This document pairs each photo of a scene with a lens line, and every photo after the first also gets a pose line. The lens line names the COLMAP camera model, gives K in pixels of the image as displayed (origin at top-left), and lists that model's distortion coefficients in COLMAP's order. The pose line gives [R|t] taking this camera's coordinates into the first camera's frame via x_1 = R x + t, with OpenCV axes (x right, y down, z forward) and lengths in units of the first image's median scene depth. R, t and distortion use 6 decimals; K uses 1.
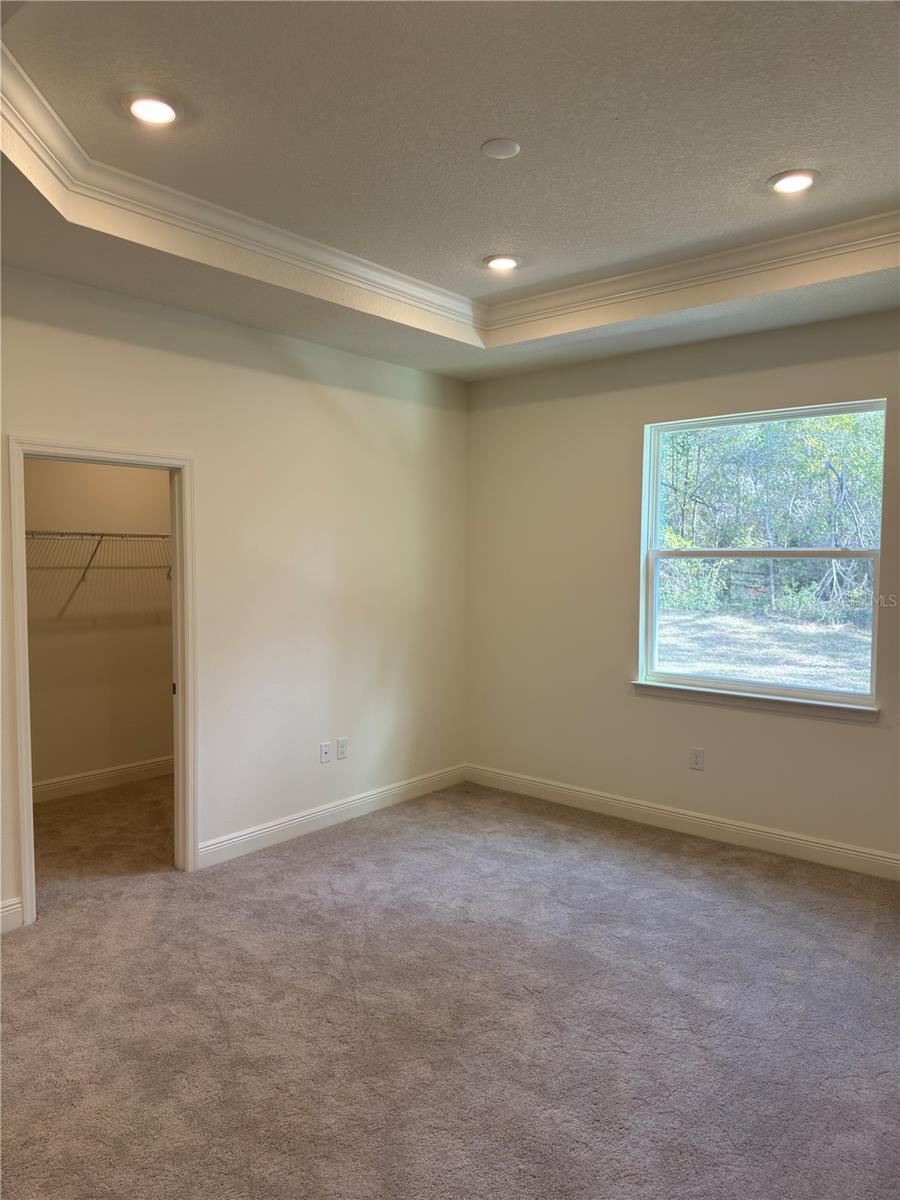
lens RADIAL K [[852.6, 0, 454.5], [0, 852.6, 599.0], [0, 0, 1]] dist [0.072055, -0.054831]
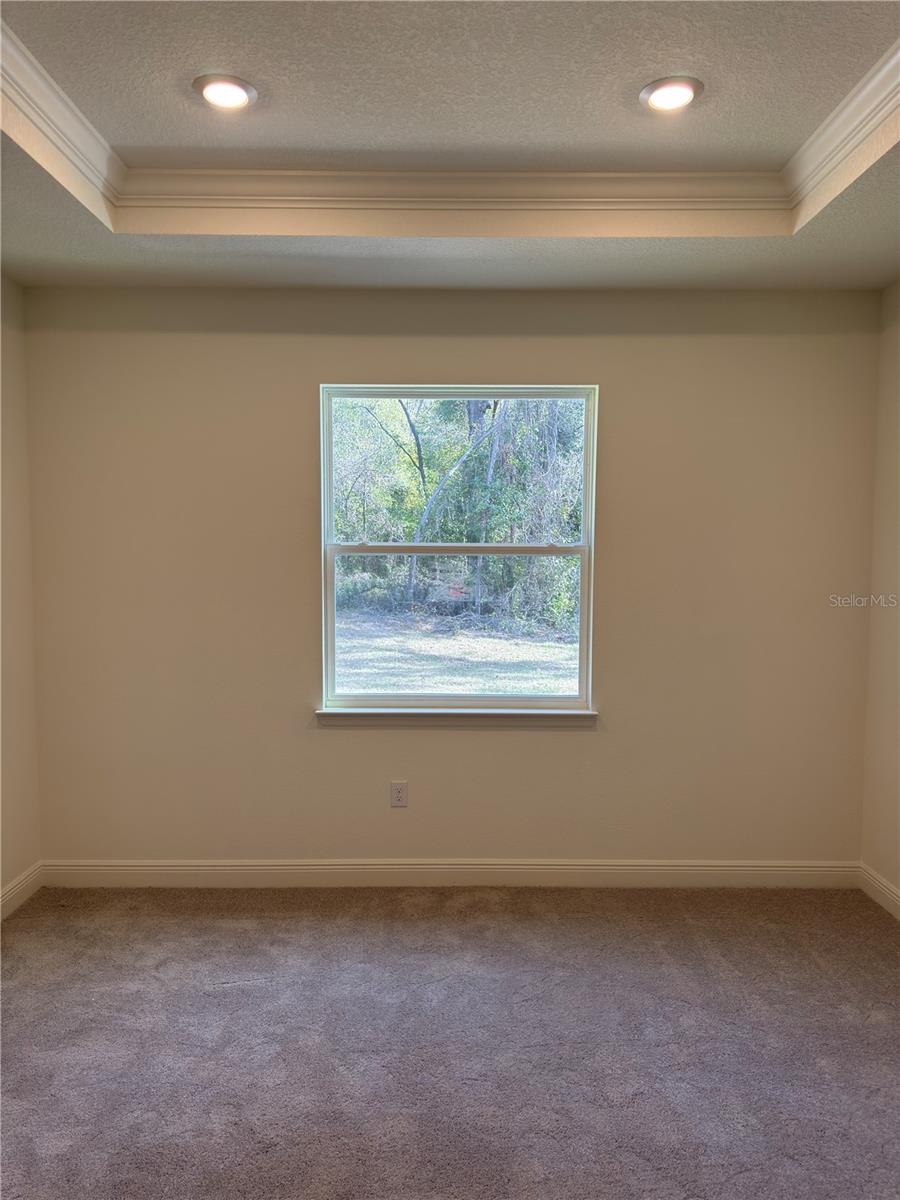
lens RADIAL K [[852.6, 0, 447.9], [0, 852.6, 600.1], [0, 0, 1]] dist [0.072055, -0.054831]
pose [[0.765067, -0.040839, 0.642654, -0.215720], [0.032932, 0.999162, 0.024290, -0.022230], [-0.643108, 0.002580, 0.765771, 0.349622]]
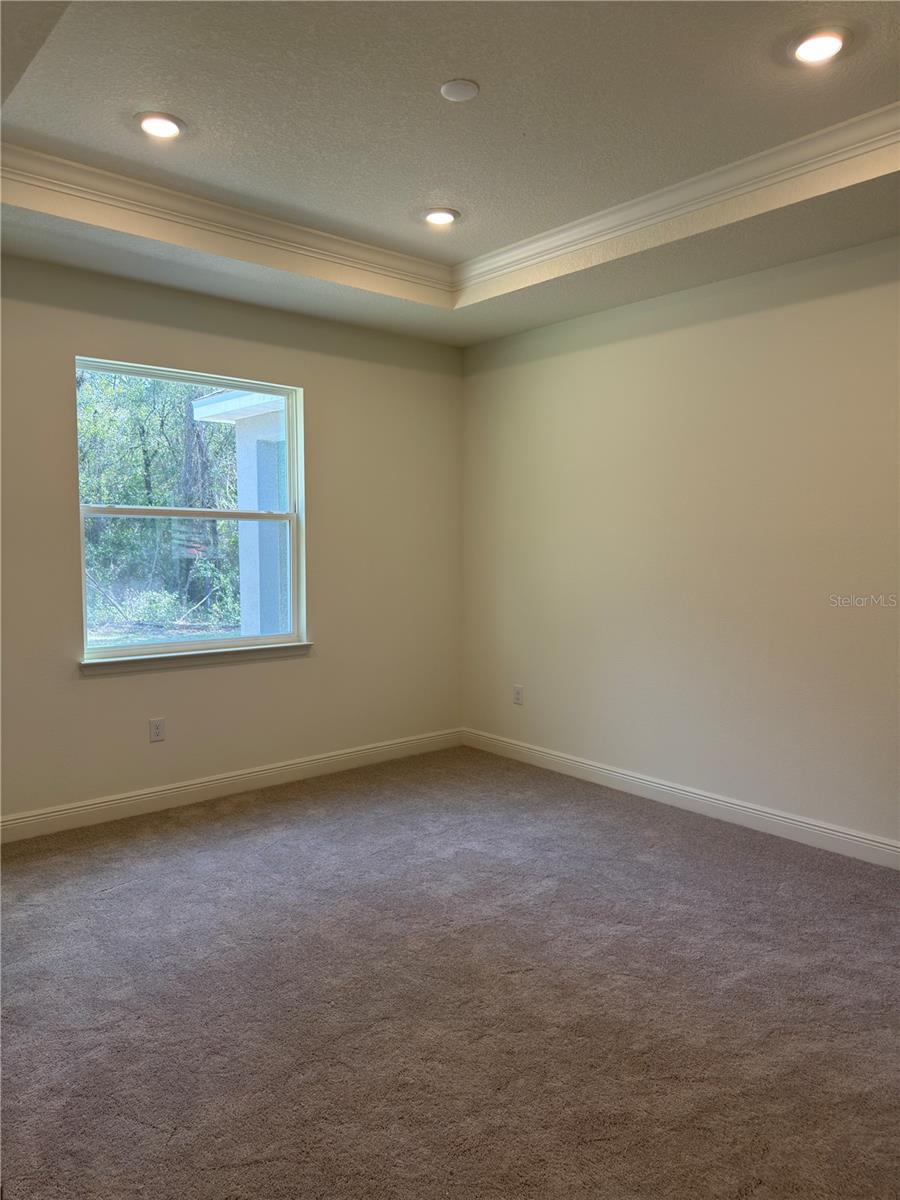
lens RADIAL K [[852.6, 0, 451.2], [0, 852.6, 600.1], [0, 0, 1]] dist [0.072055, -0.054831]
pose [[0.165719, -0.073211, 0.983452, -0.609470], [0.048282, 0.996647, 0.066058, -0.003185], [-0.984990, 0.036536, 0.168698, 0.542484]]
